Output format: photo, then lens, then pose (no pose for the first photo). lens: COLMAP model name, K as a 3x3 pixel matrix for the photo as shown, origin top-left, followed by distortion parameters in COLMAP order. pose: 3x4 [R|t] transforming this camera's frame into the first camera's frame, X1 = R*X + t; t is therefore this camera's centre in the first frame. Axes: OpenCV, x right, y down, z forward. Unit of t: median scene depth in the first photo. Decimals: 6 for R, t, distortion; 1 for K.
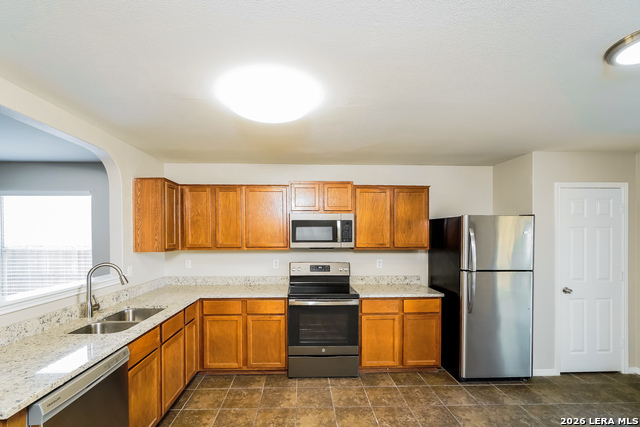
lens RADIAL K [[287.4, 0, 317.5], [0, 287.4, 226.4], [0, 0, 1]] dist [-0.001938, 0.000057]
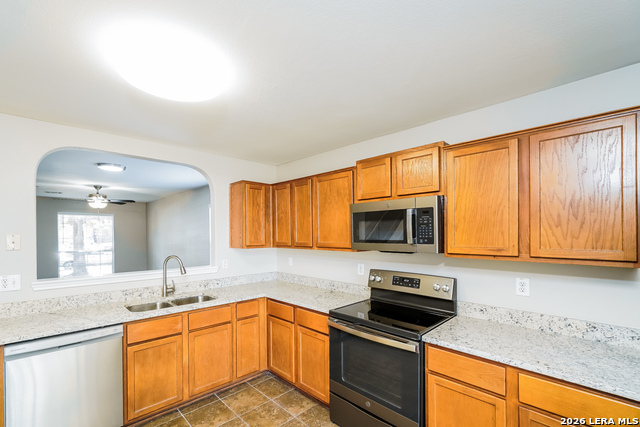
lens RADIAL K [[287.4, 0, 317.5], [0, 287.4, 226.4], [0, 0, 1]] dist [-0.001938, 0.000057]
pose [[0.654831, -0.020251, -0.755504, 0.440945], [0.025865, 0.999656, -0.004377, 0.015951], [0.755333, -0.016674, 0.655129, 0.463038]]
